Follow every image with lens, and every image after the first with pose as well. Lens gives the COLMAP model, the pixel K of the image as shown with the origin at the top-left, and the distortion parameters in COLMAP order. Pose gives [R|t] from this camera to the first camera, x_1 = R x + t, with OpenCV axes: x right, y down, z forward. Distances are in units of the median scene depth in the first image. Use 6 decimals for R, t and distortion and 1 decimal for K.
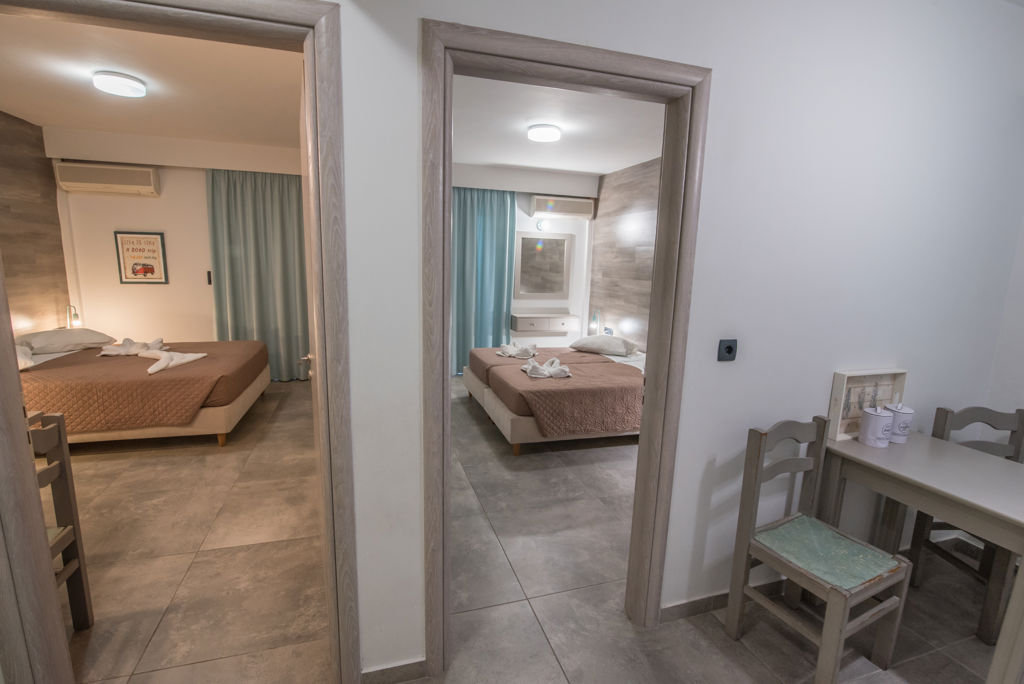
lens RADIAL K [[470.9, 0, 511.6], [0, 470.9, 347.1], [0, 0, 1]] dist [-0.015063, 0.000082]
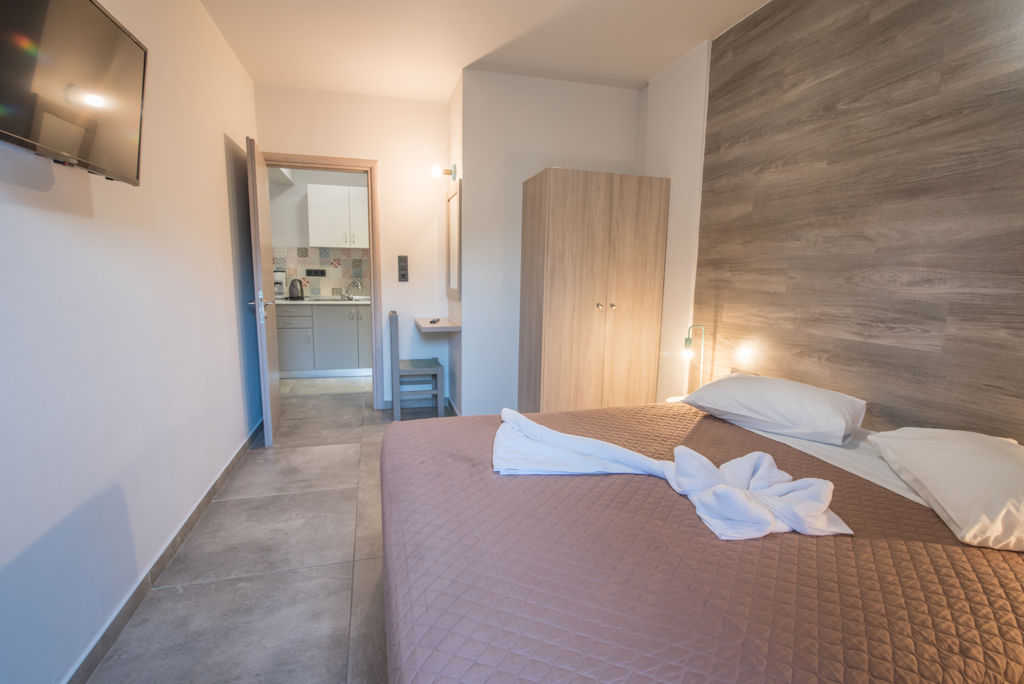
lens RADIAL K [[470.9, 0, 511.6], [0, 470.9, 347.1], [0, 0, 1]] dist [-0.015063, 0.000082]
pose [[-0.998661, -0.049899, 0.013670, -0.756681], [-0.042663, 0.943706, 0.328023, -0.220063], [-0.029268, 0.327001, -0.944571, 1.496716]]
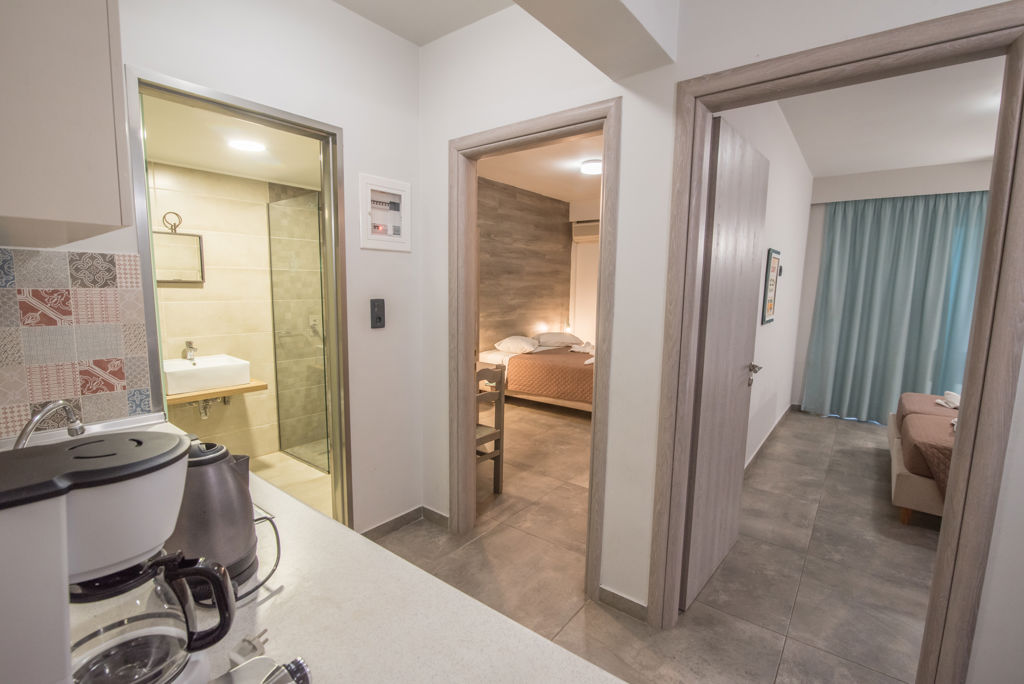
lens RADIAL K [[470.9, 0, 511.6], [0, 470.9, 347.1], [0, 0, 1]] dist [-0.015063, 0.000082]
pose [[0.574152, 0.086688, -0.814147, 0.246603], [-0.146080, 0.989270, 0.002316, 0.033132], [0.805612, 0.117601, 0.580655, -0.015429]]
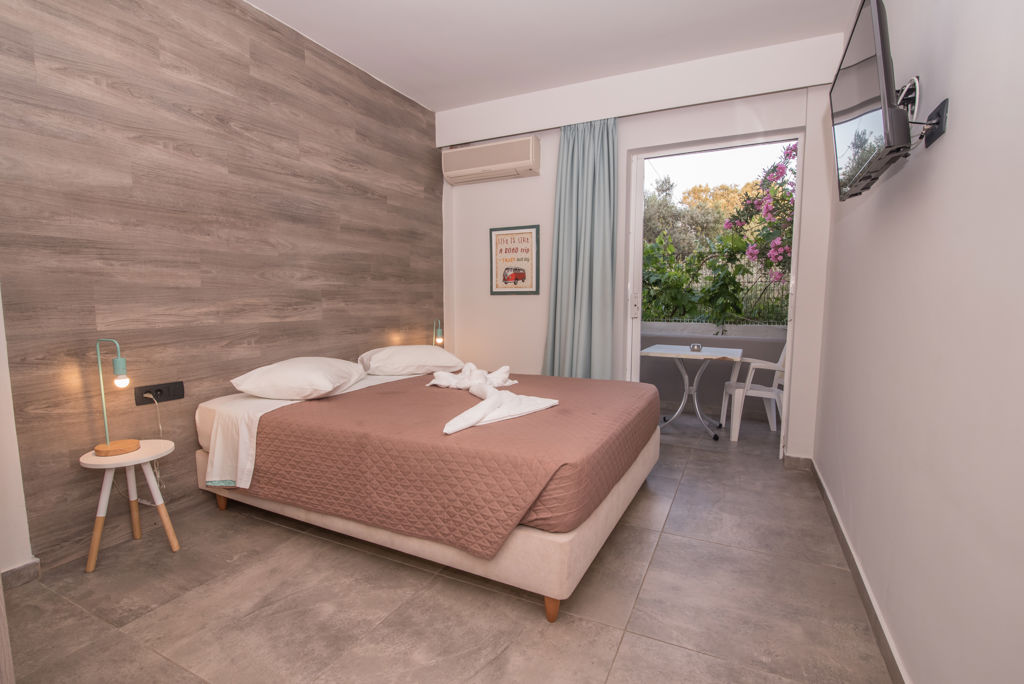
lens RADIAL K [[481.2, 0, 508.8], [0, 481.2, 347.0], [0, 0, 1]] dist [-0.005885, -0.000754]
pose [[0.717036, 0.042634, -0.695731, -0.353091], [-0.105698, 0.993236, -0.048069, -0.017521], [0.688976, 0.108004, 0.716692, 0.638069]]
